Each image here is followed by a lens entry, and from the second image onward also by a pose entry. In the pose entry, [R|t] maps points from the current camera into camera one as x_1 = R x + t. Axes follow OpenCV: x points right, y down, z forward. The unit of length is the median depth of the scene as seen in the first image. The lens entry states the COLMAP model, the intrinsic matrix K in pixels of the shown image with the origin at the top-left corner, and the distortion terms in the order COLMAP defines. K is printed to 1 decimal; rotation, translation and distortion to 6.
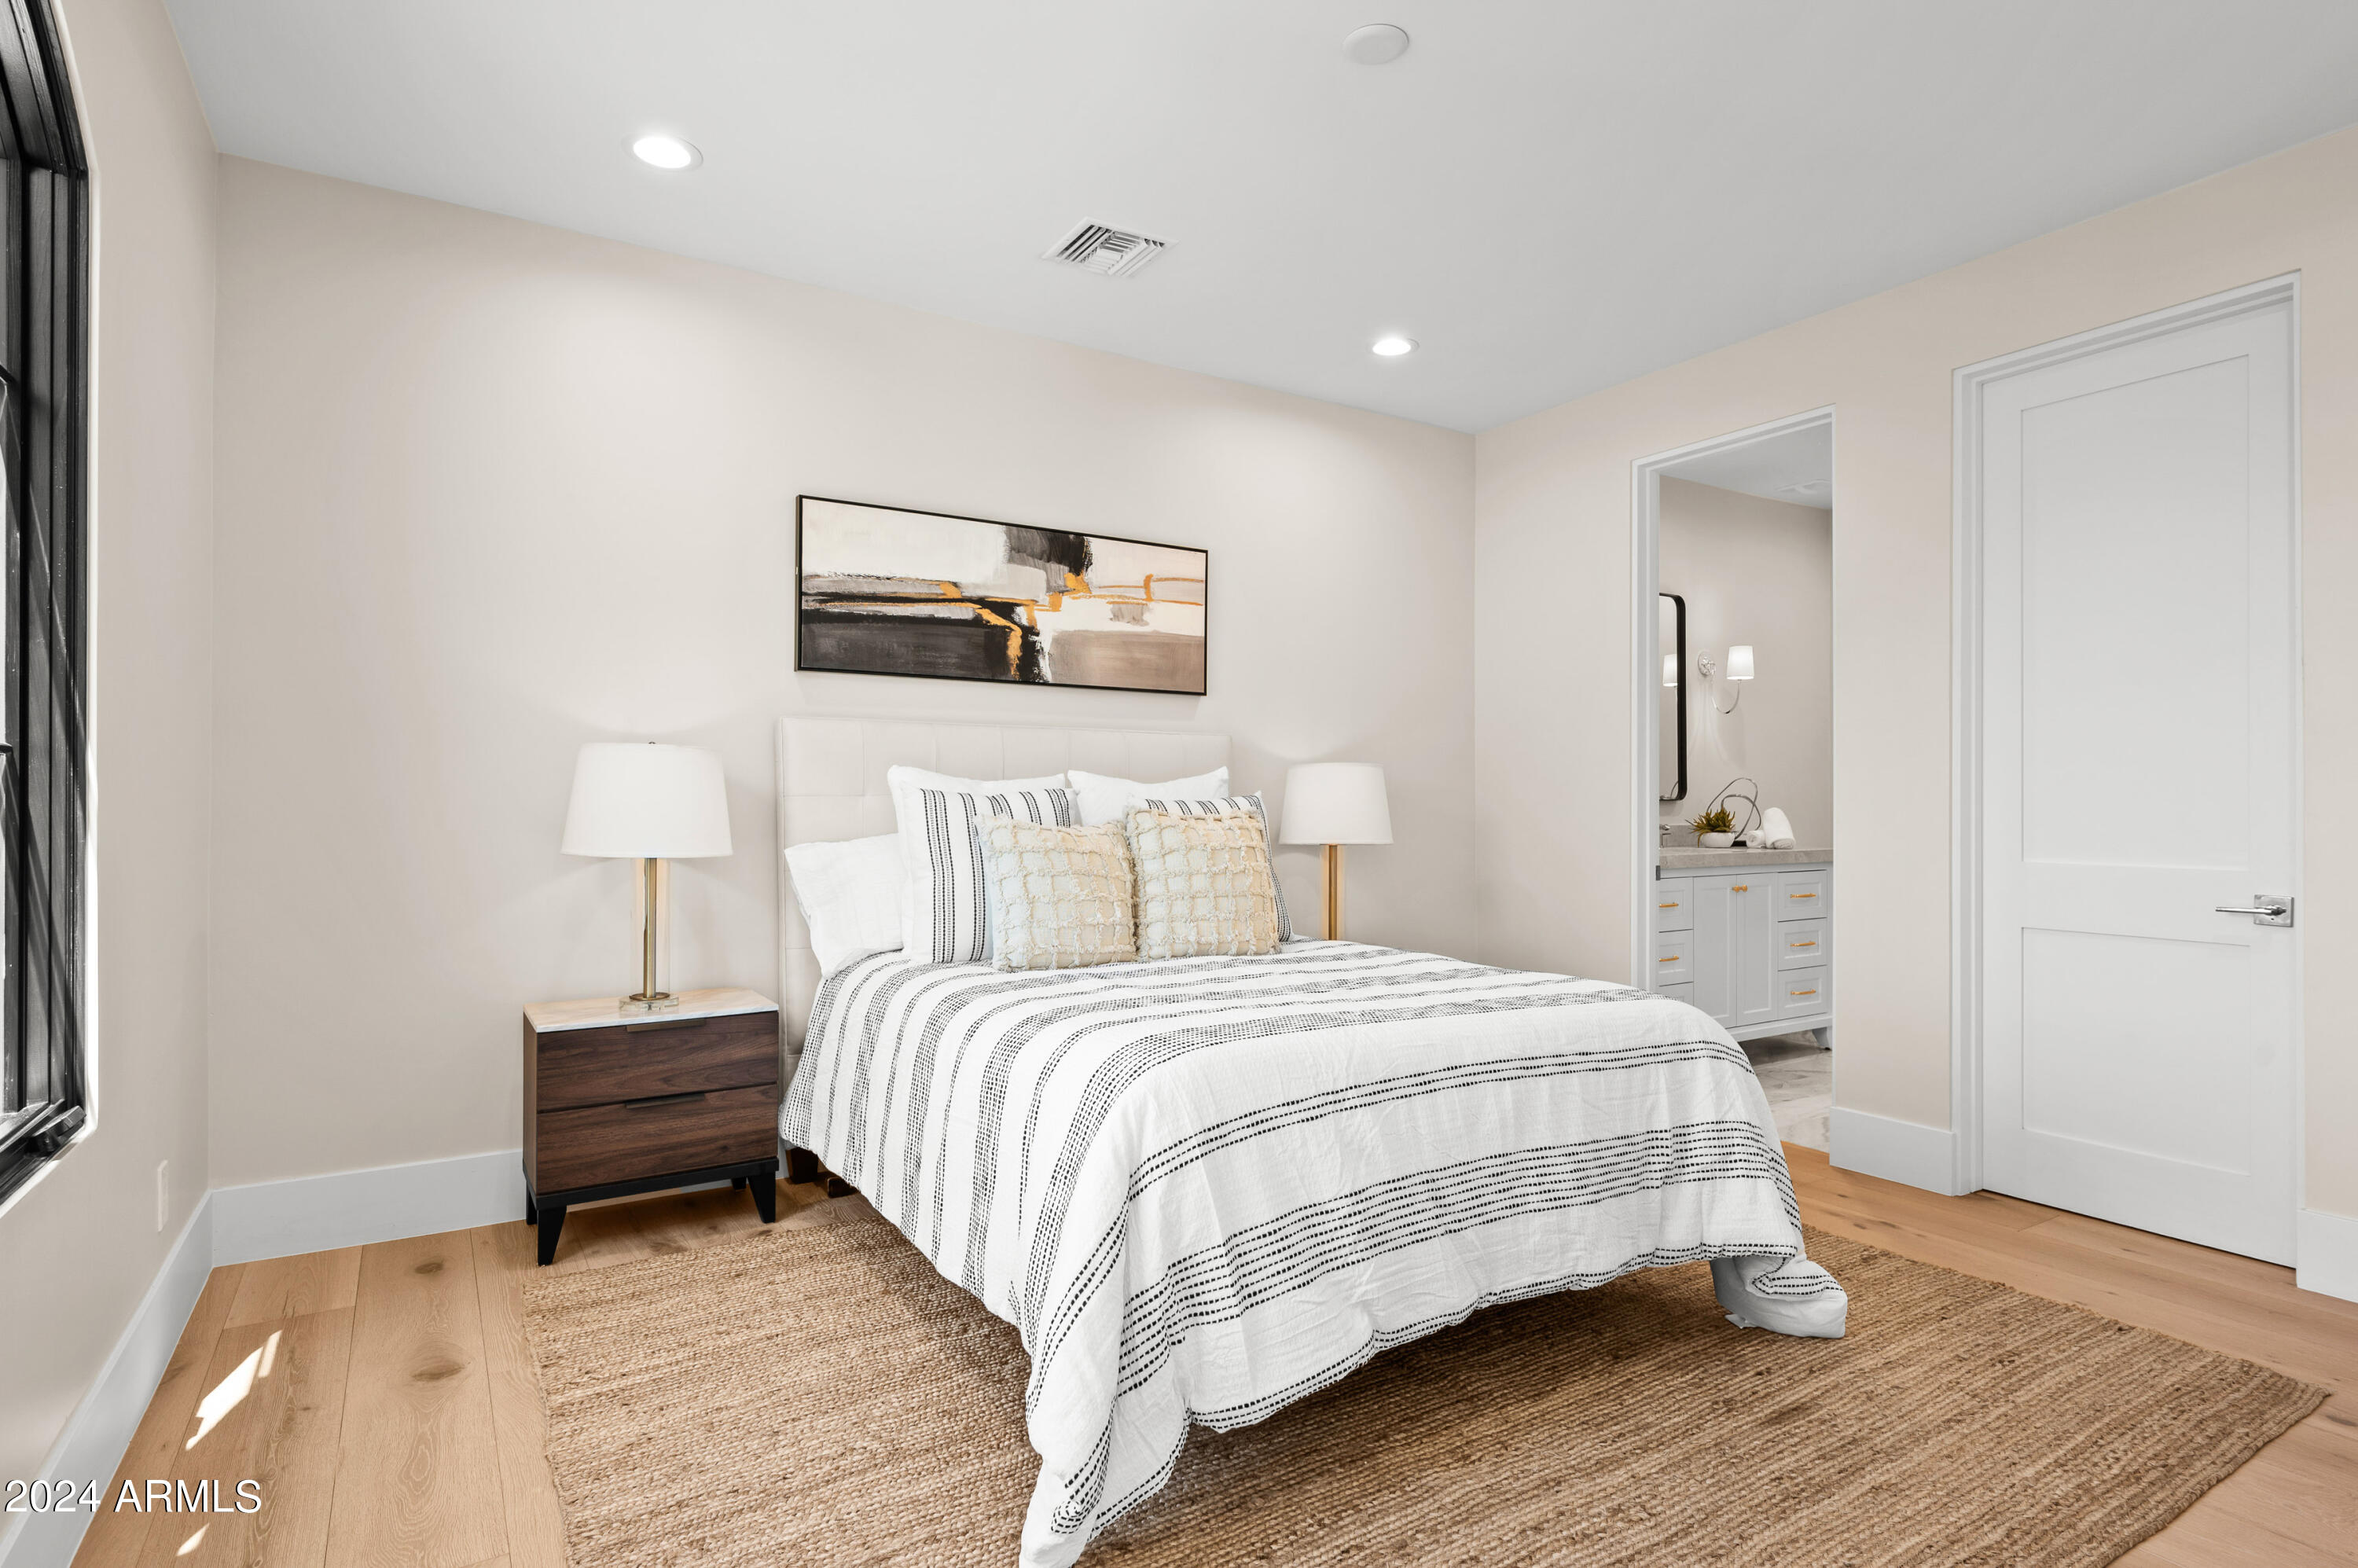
lens RADIAL K [[1284.6, 0, 1182.4], [0, 1284.6, 788.5], [0, 0, 1]] dist [-0.002536, 0.000329]
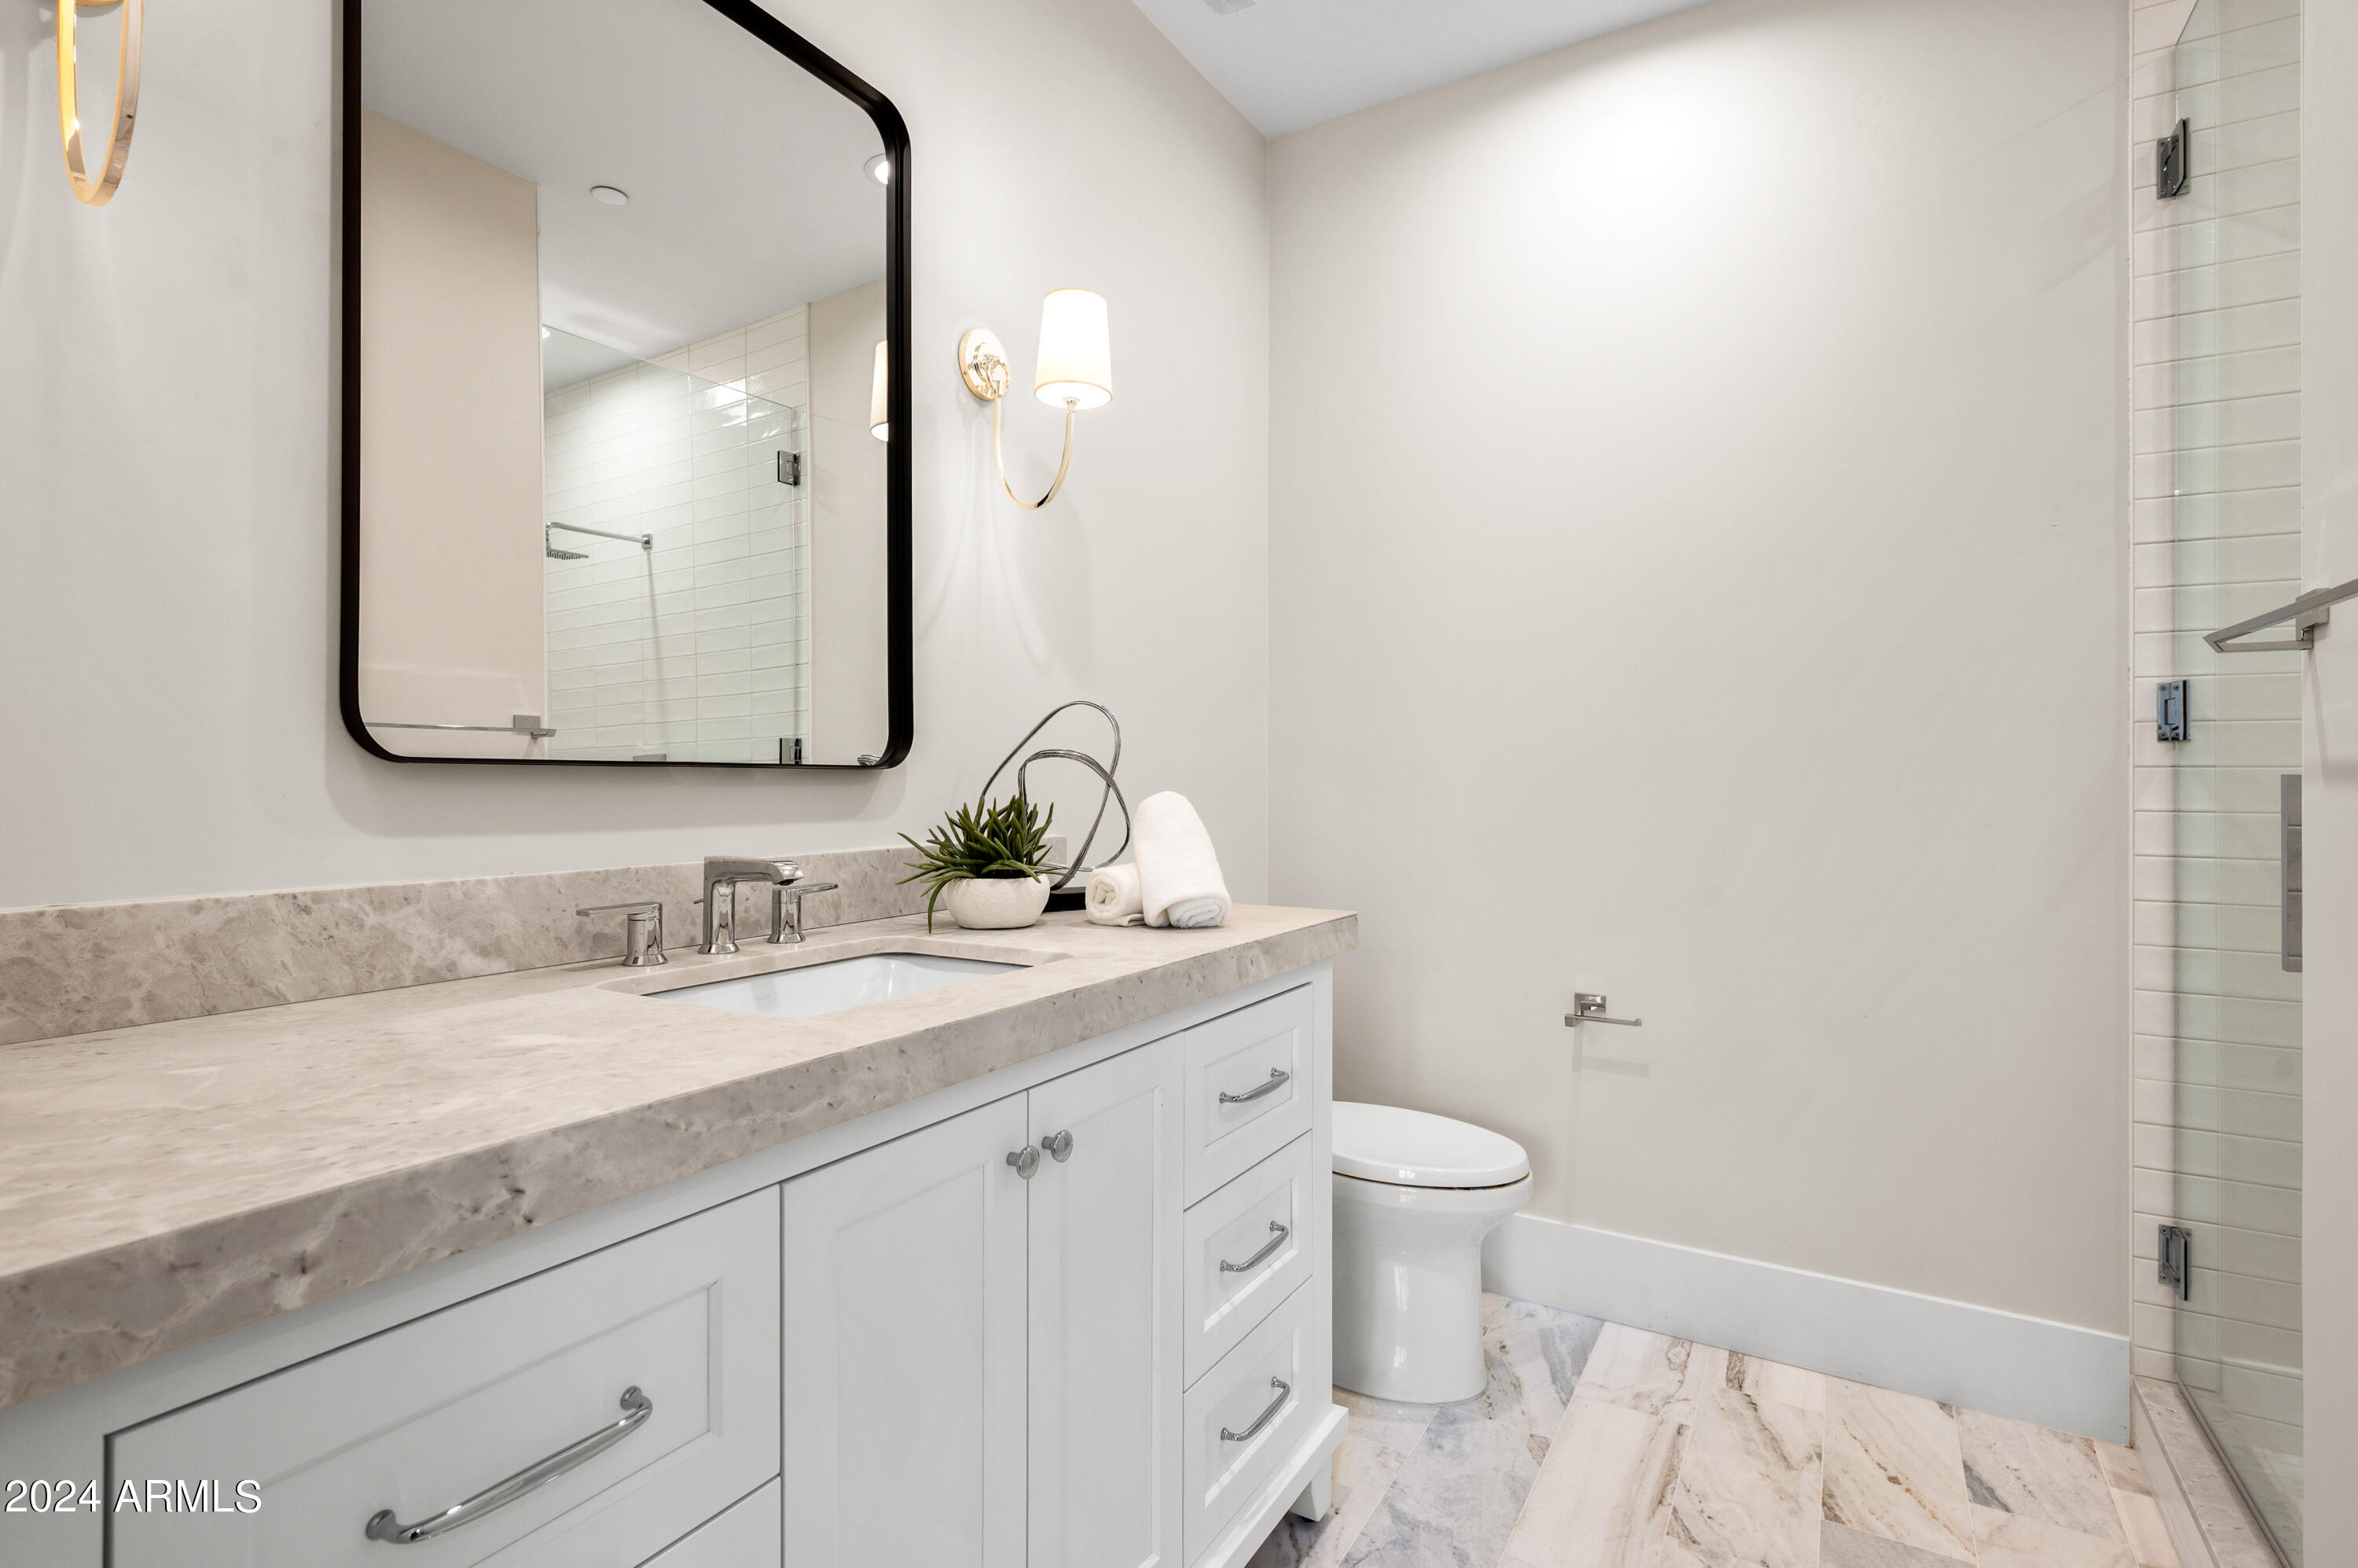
lens RADIAL K [[1155.4, 0, 1179.9], [0, 1155.4, 778.9], [0, 0, 1]] dist [-0.003169, -0.000137]
pose [[0.896181, -0.001906, 0.443685, 0.332958], [-0.002244, 0.999959, 0.008828, 0.009200], [-0.443684, -0.008907, 0.896139, 0.733741]]
